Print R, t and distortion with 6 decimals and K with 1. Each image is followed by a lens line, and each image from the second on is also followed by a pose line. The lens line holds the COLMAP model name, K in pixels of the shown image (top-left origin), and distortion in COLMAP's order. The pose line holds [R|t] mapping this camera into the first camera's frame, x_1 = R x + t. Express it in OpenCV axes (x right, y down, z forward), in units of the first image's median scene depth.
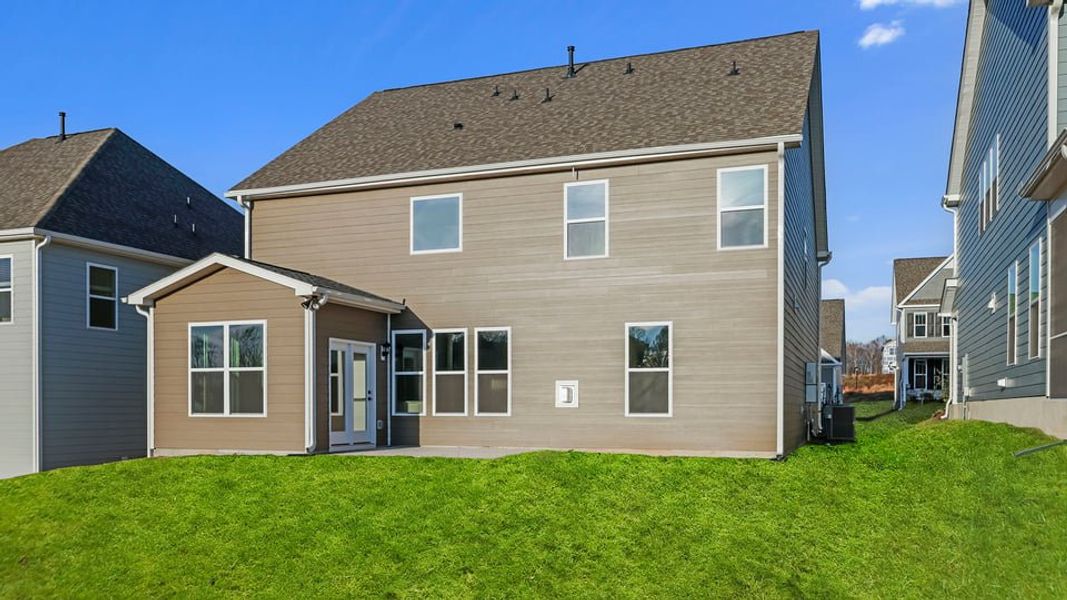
lens RADIAL K [[873.4, 0, 532.5], [0, 873.4, 307.2], [0, 0, 1]] dist [0.002213, 0.002322]
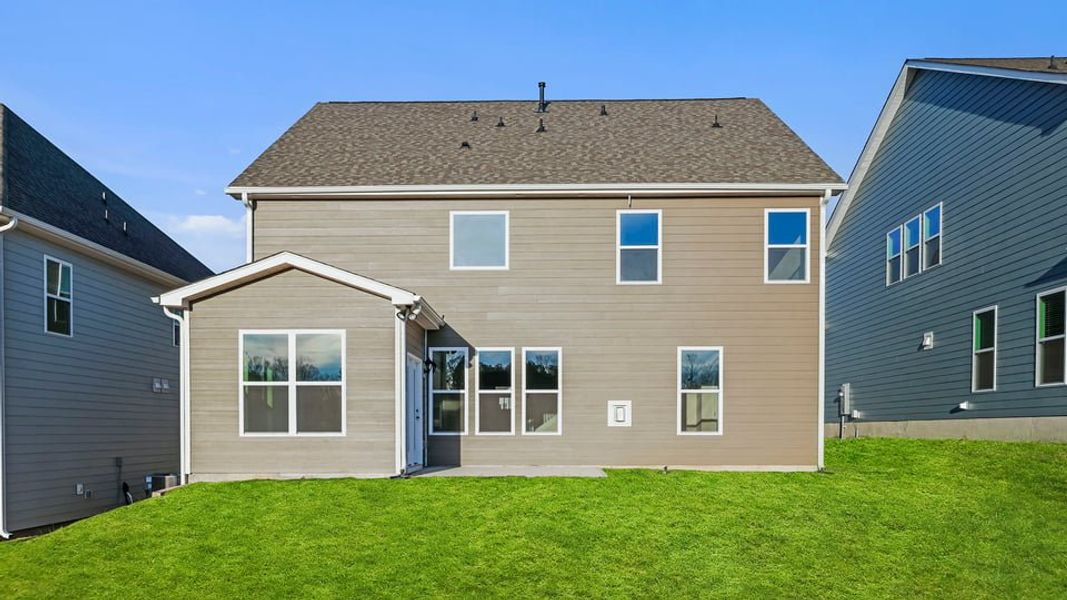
lens RADIAL K [[774.9, 0, 530.1], [0, 774.9, 356.7], [0, 0, 1]] dist [0.003545, -0.000942]
pose [[0.945920, 0.029565, 0.323049, -0.344243], [-0.035980, 0.999256, 0.013902, 0.021954], [-0.322398, -0.024773, 0.946280, 0.157911]]
